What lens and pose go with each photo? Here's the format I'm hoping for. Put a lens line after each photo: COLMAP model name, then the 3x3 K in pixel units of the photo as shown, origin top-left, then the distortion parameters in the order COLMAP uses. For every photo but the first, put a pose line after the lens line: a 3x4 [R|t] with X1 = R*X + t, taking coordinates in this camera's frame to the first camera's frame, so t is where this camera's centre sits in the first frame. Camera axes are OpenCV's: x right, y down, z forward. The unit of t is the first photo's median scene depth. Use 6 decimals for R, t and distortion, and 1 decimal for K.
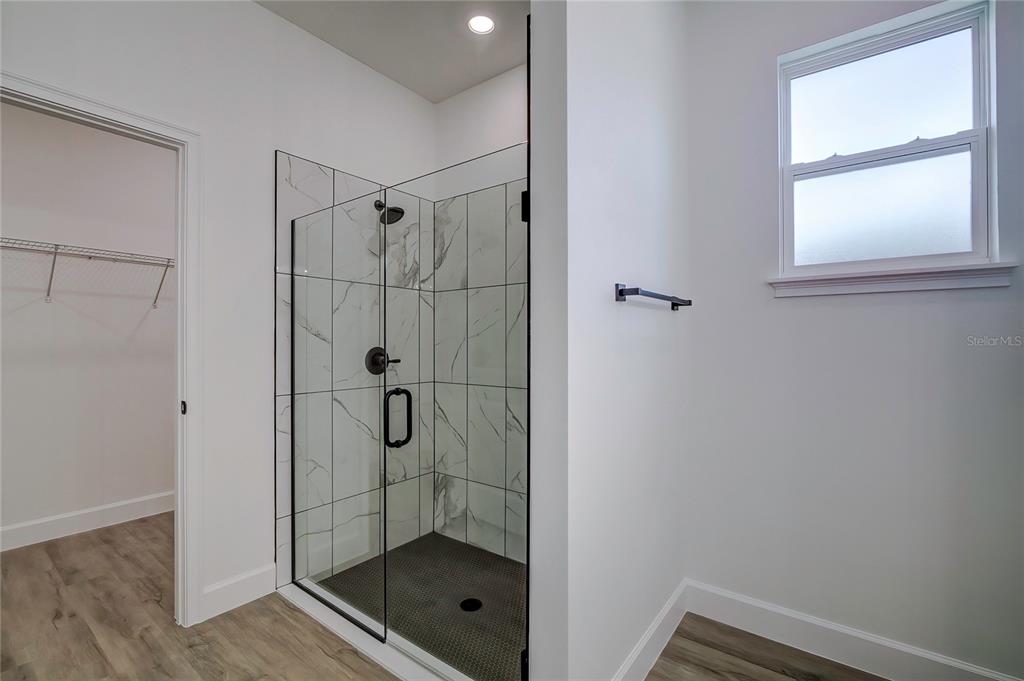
lens RADIAL K [[452.9, 0, 500.0], [0, 452.9, 347.3], [0, 0, 1]] dist [-0.011044, 0.001605]
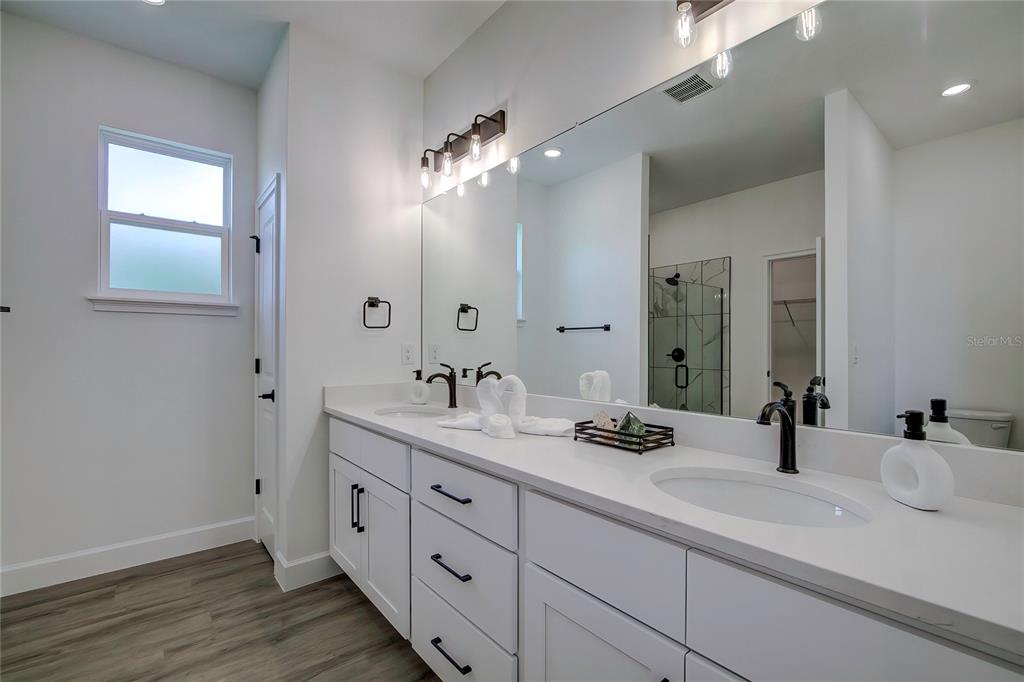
lens RADIAL K [[452.9, 0, 515.0], [0, 452.9, 335.3], [0, 0, 1]] dist [-0.011044, 0.001605]
pose [[0.209737, 0.022355, 0.977502, -0.400928], [0.006999, 0.999679, -0.024363, 0.000656], [-0.977733, 0.011952, 0.209513, -0.459545]]
